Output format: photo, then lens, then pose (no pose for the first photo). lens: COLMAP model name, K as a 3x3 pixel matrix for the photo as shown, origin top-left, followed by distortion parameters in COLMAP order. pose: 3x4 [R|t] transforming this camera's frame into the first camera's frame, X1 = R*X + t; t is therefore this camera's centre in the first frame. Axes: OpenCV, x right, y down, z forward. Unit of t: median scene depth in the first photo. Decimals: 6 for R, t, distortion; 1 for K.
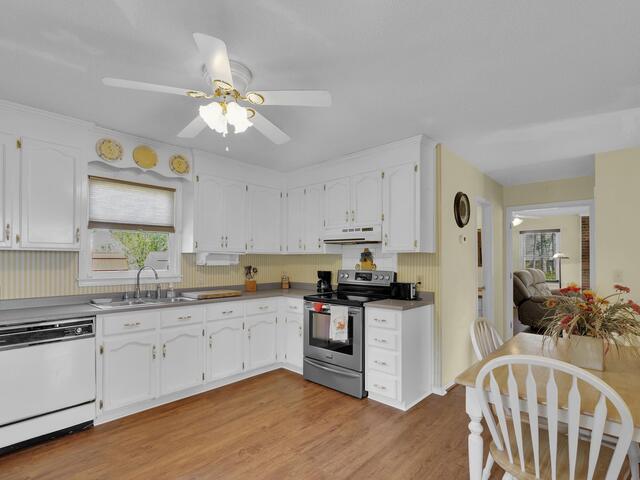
lens RADIAL K [[327.1, 0, 318.2], [0, 327.1, 257.4], [0, 0, 1]] dist [-0.000875, -0.000286]
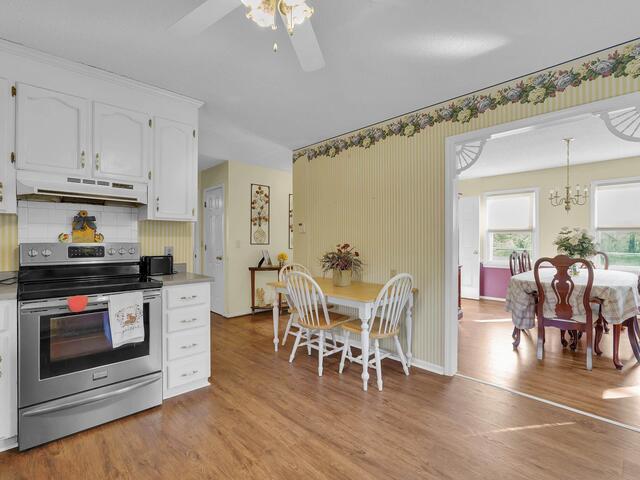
lens RADIAL K [[314.7, 0, 320.0], [0, 314.7, 240.0], [0, 0, 1]] dist [-0.002899, -0.000490]
pose [[0.064520, 0.003403, 0.997911, -0.548707], [-0.008695, 0.999958, -0.002848, 0.035847], [-0.997879, -0.008493, 0.064547, 0.531339]]
